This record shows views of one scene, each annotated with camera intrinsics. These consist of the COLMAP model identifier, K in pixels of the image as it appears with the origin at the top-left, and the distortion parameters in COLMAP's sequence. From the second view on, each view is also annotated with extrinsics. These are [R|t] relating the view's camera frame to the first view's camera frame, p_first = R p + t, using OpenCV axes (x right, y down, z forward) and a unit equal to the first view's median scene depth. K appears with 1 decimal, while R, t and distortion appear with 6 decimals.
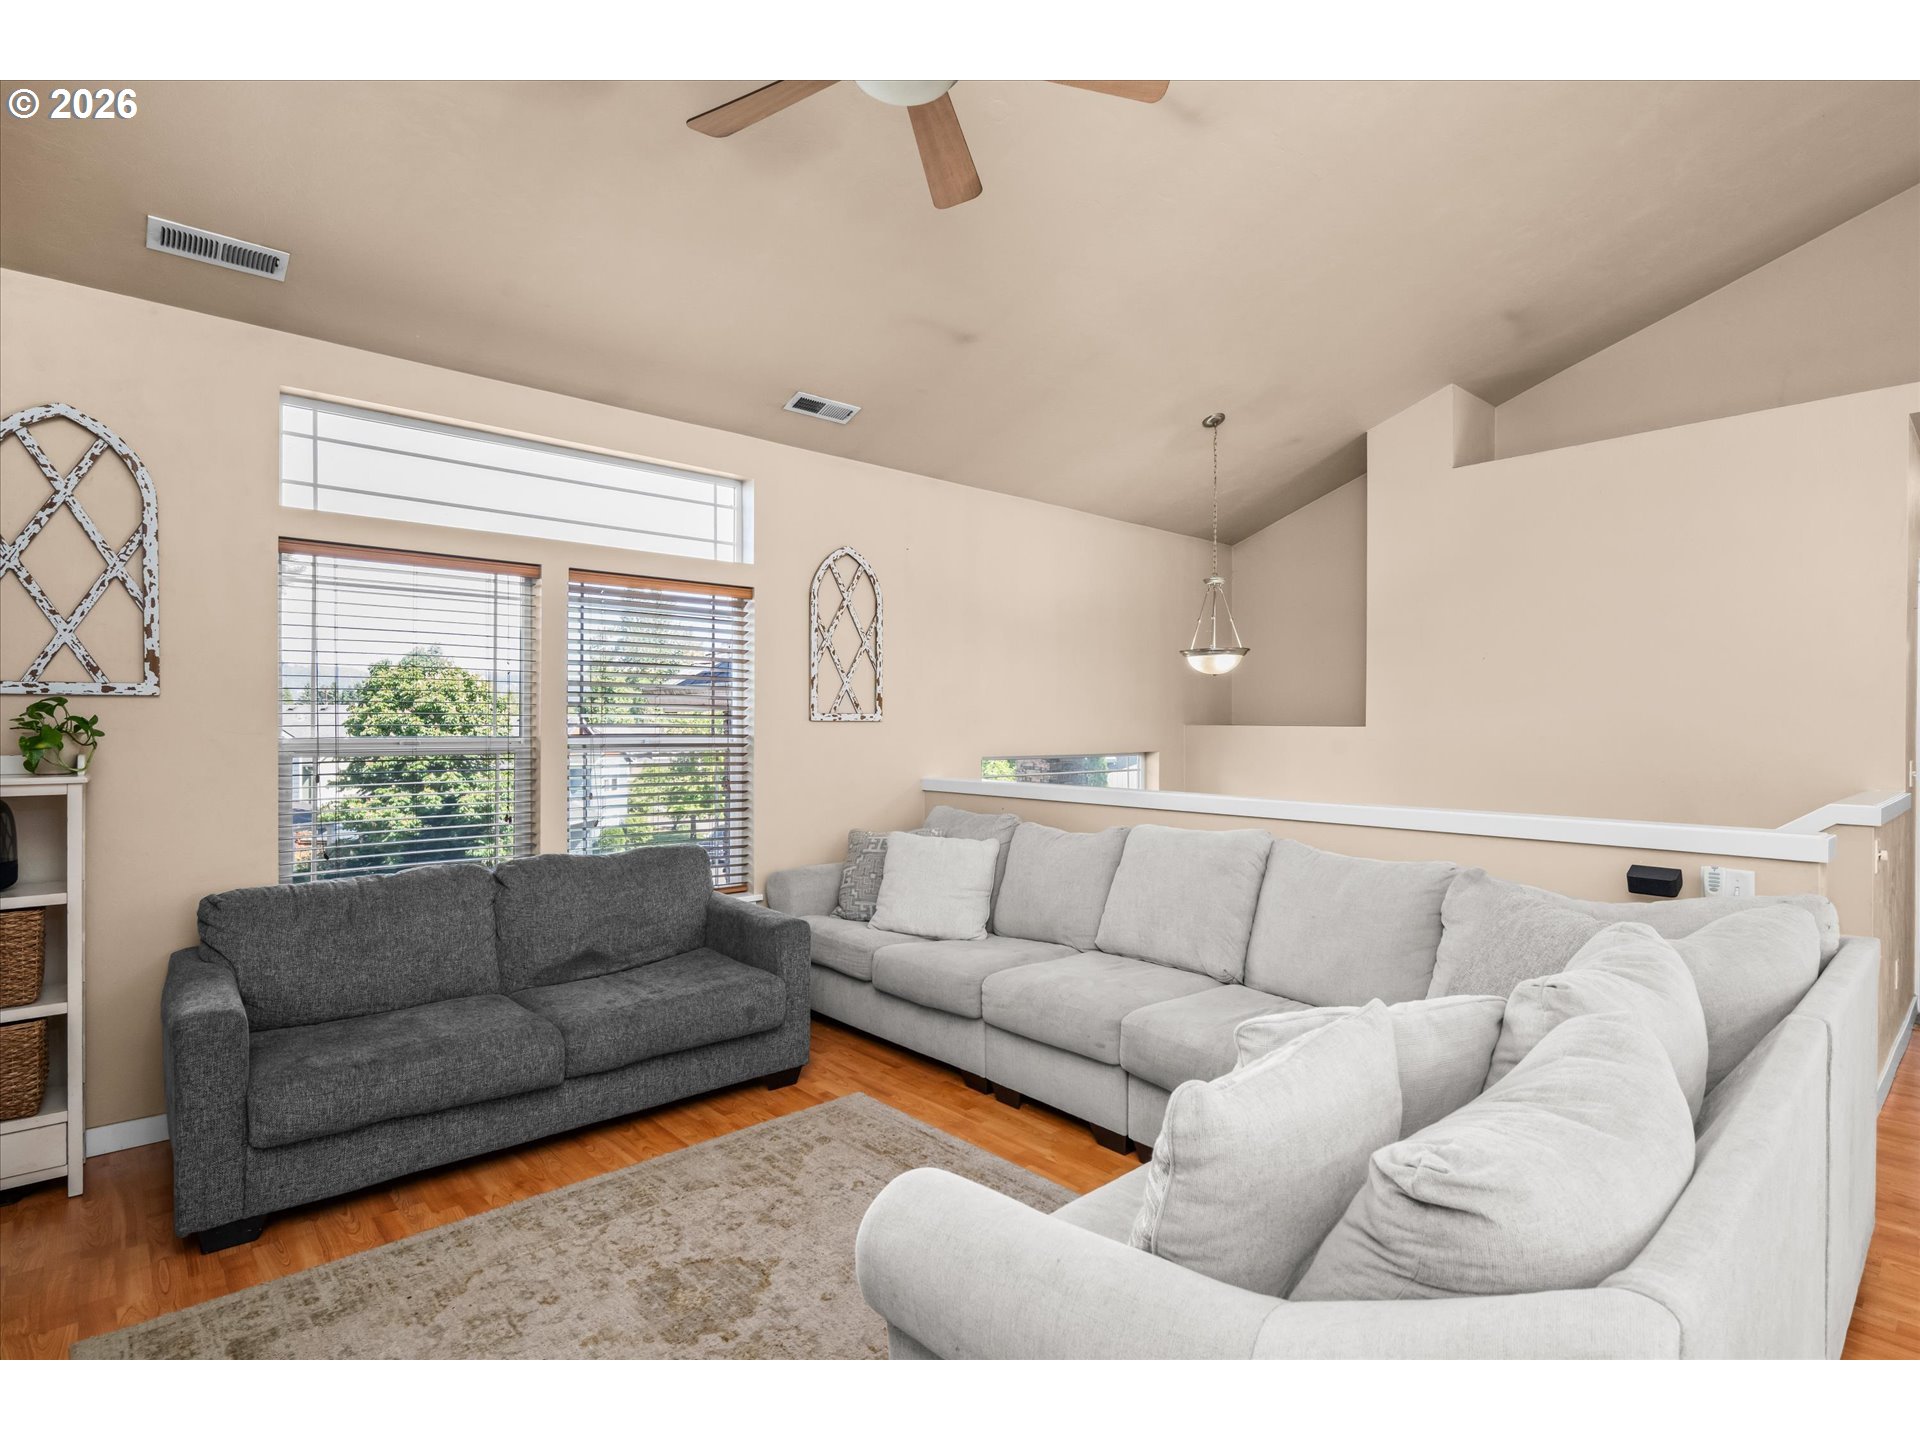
lens RADIAL K [[935.7, 0, 960.0], [0, 935.7, 720.0], [0, 0, 1]] dist [-0.001540, -0.000521]
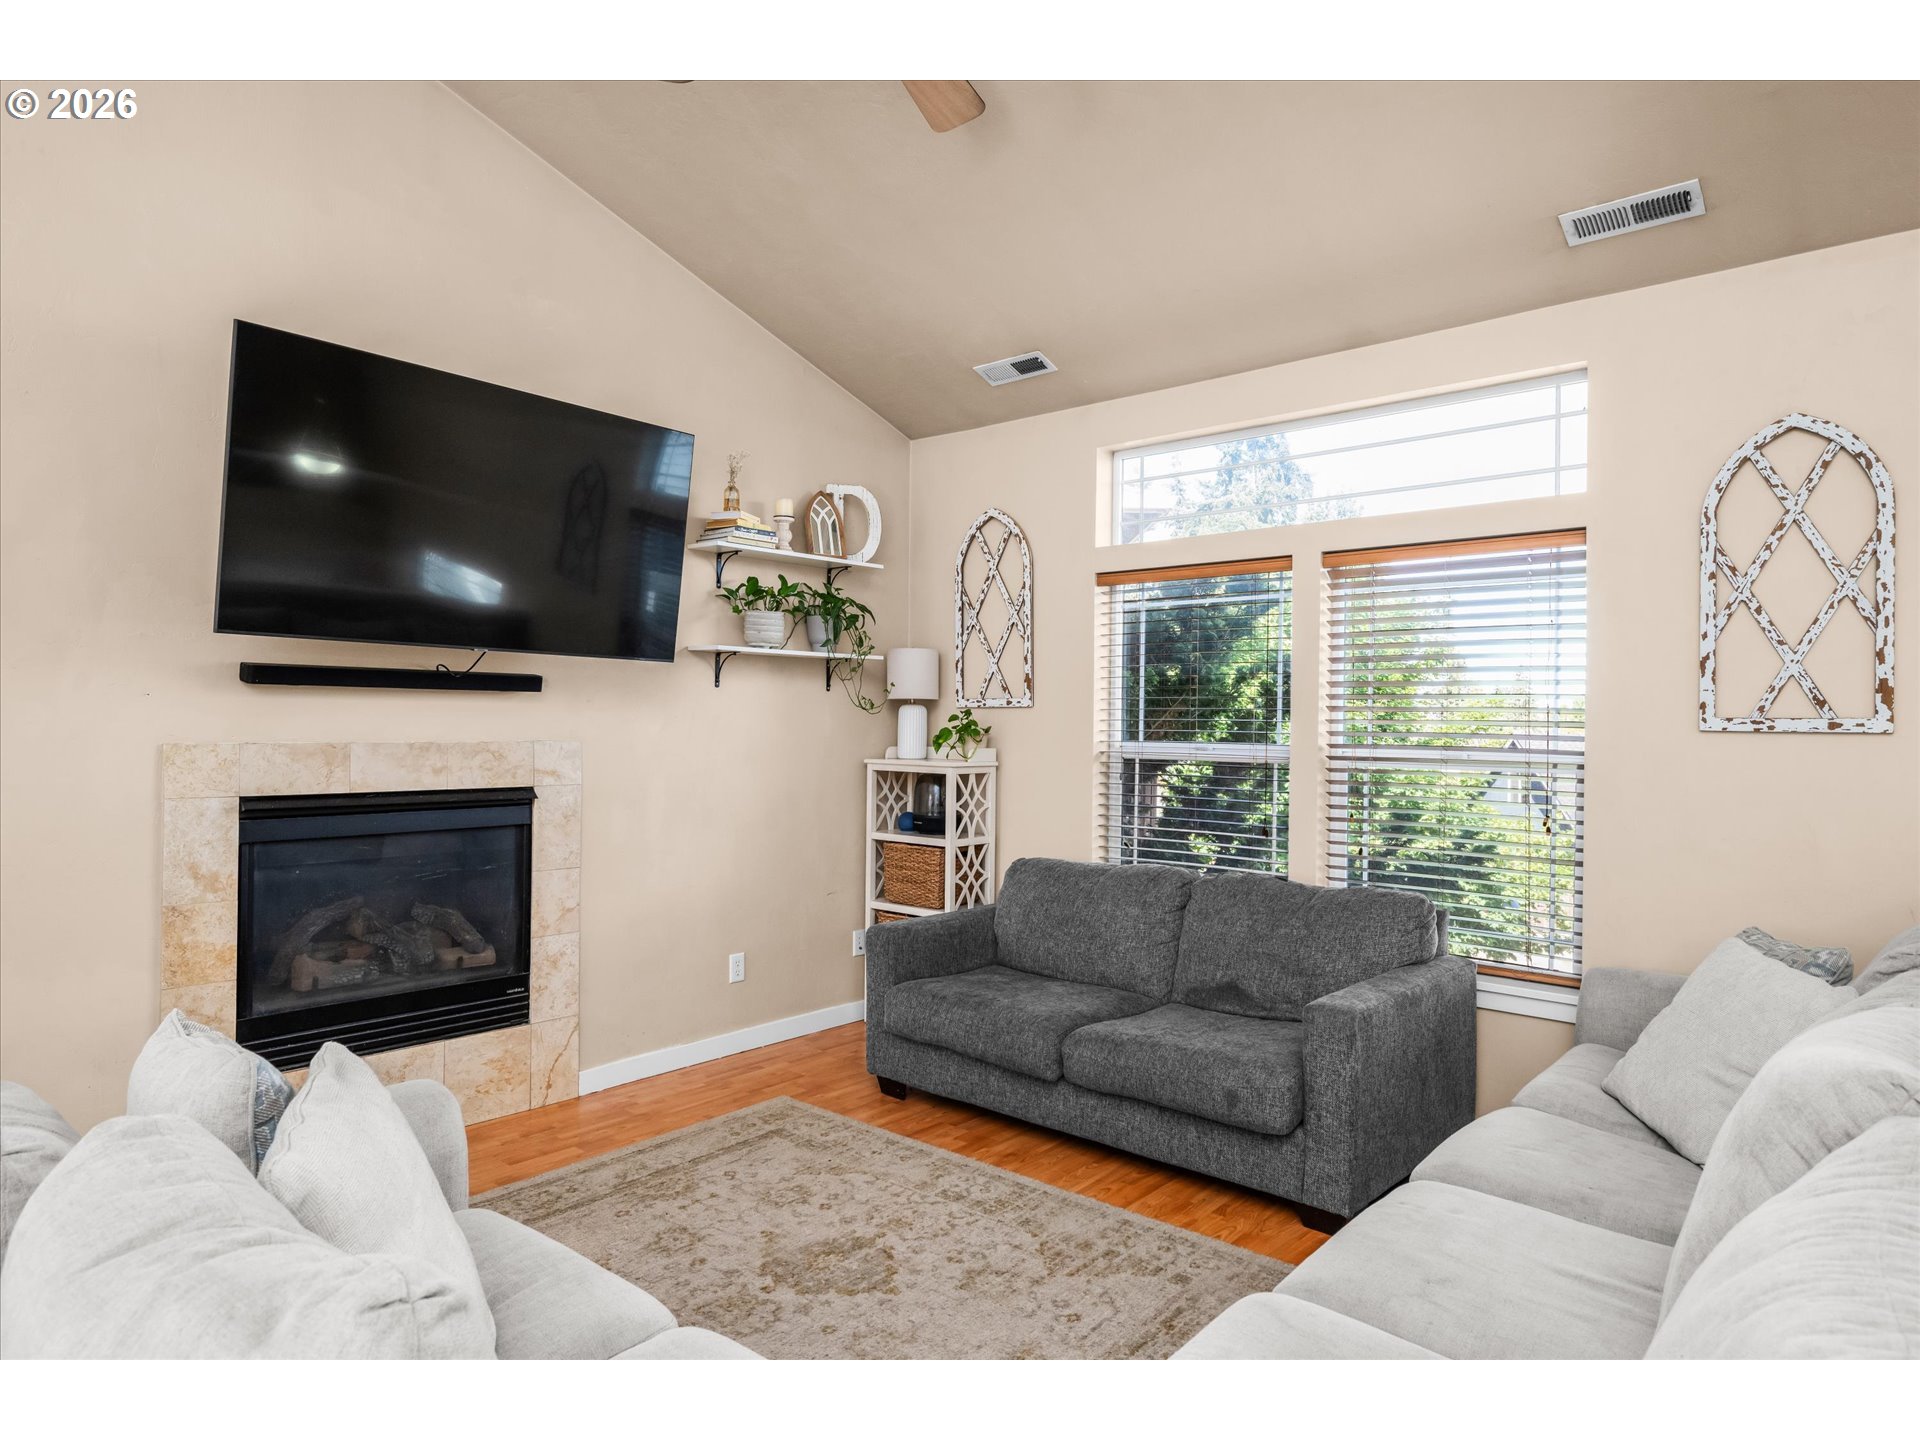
lens RADIAL K [[1124.9, 0, 960.0], [0, 1124.9, 720.0], [0, 0, 1]] dist [0.112843, -0.104446]
pose [[0.153882, -0.015777, -0.987963, 0.465896], [-0.022497, 0.999557, -0.019467, 0.016772], [0.987833, 0.025222, 0.153459, 0.423054]]
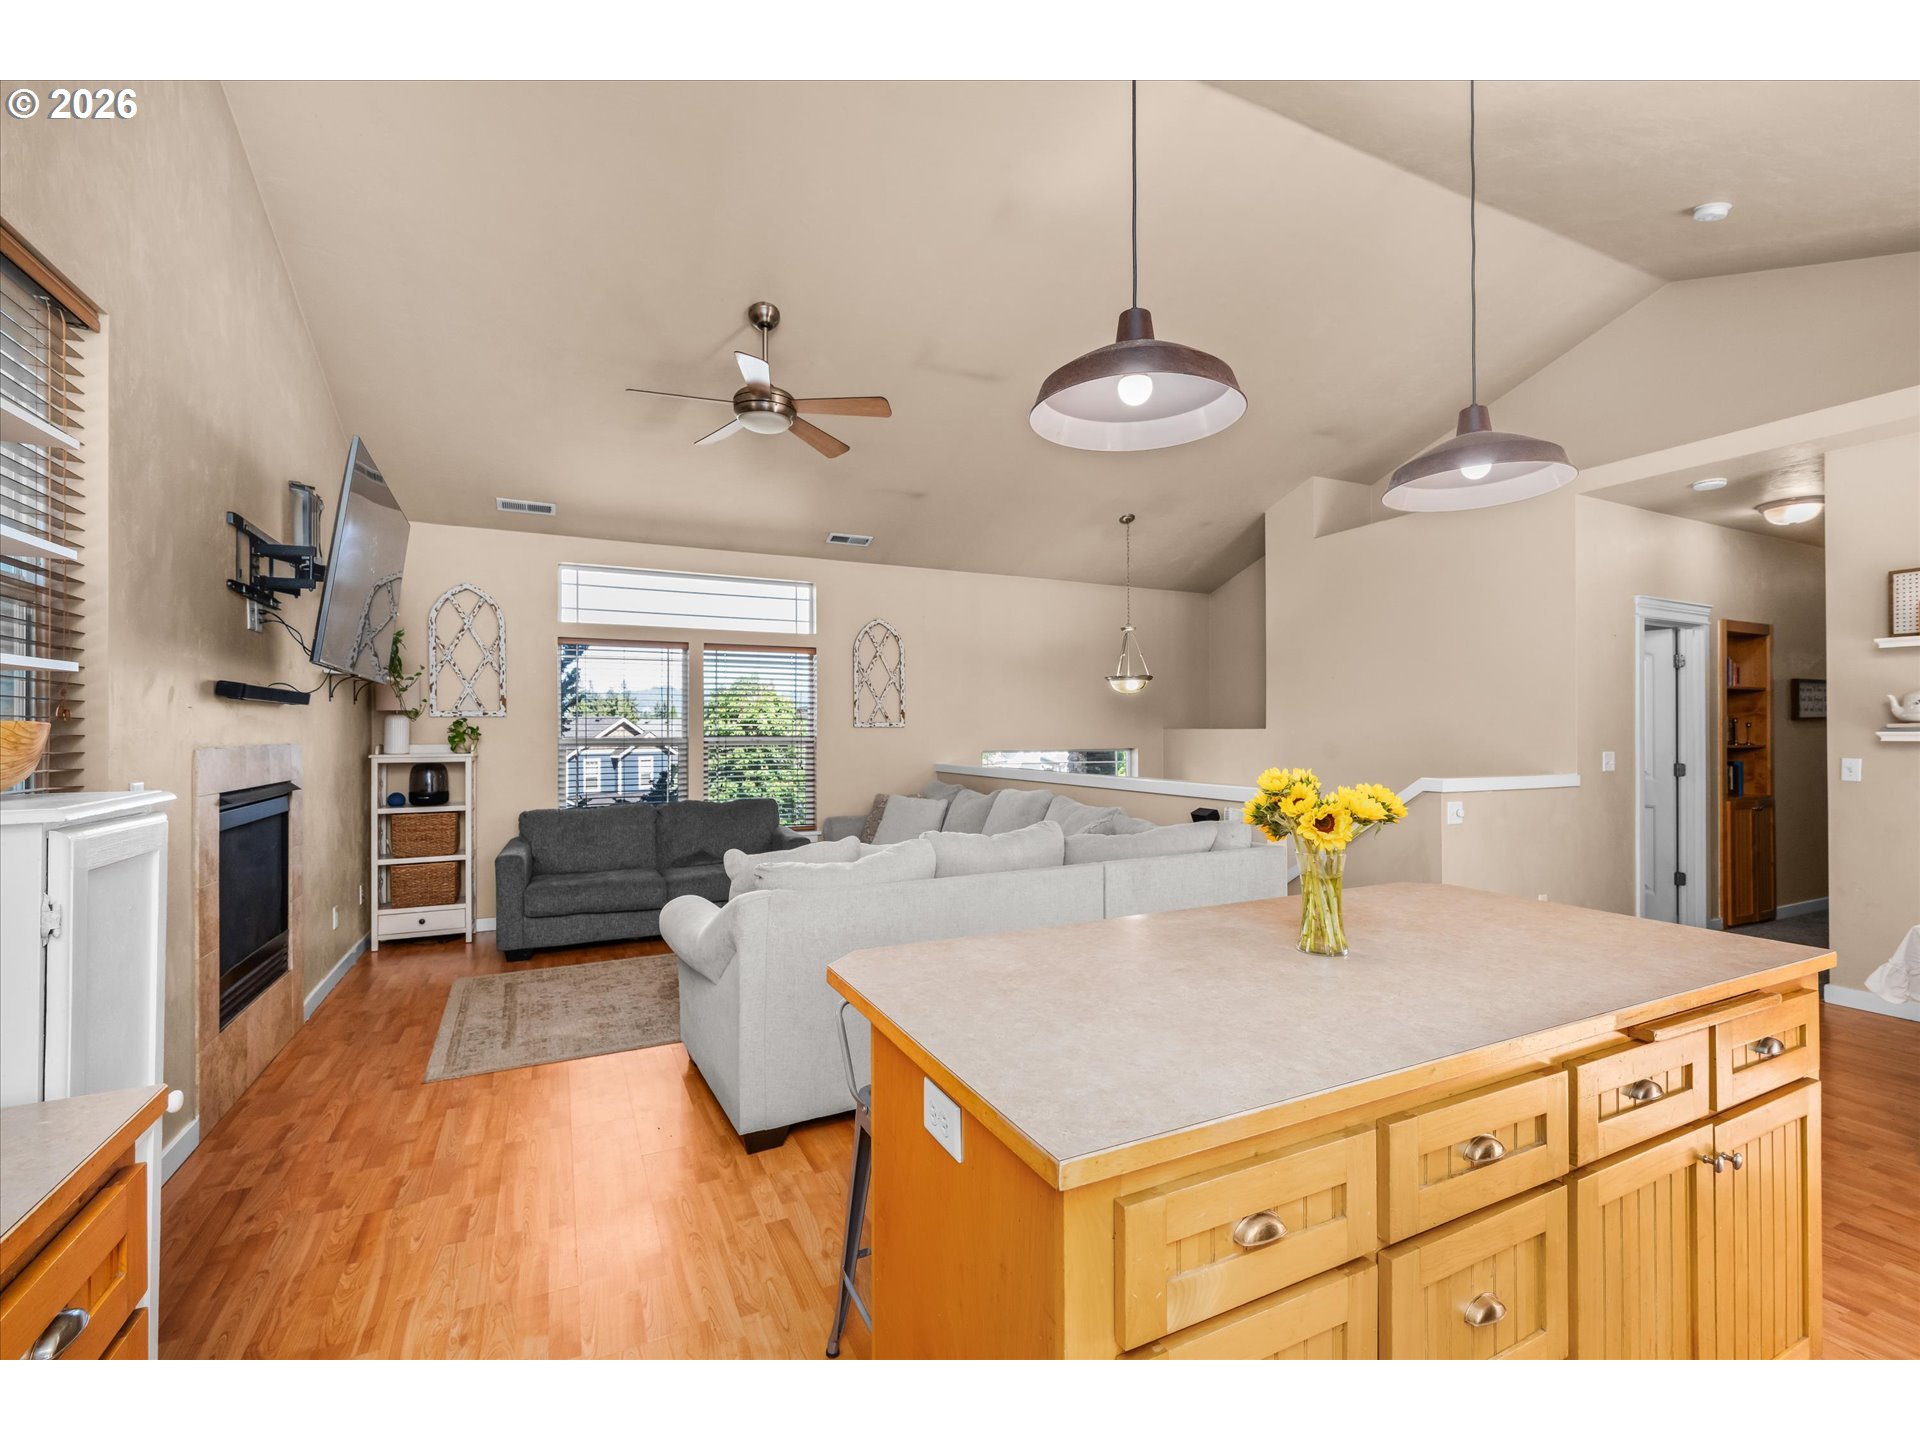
lens RADIAL K [[819.1, 0, 974.4], [0, 819.1, 719.3], [0, 0, 1]] dist [-0.000401, -0.000069]
pose [[0.962649, -0.009001, -0.270601, 0.417370], [0.006126, 0.999916, -0.011465, 0.004788], [0.270681, 0.009379, 0.962623, -0.311515]]
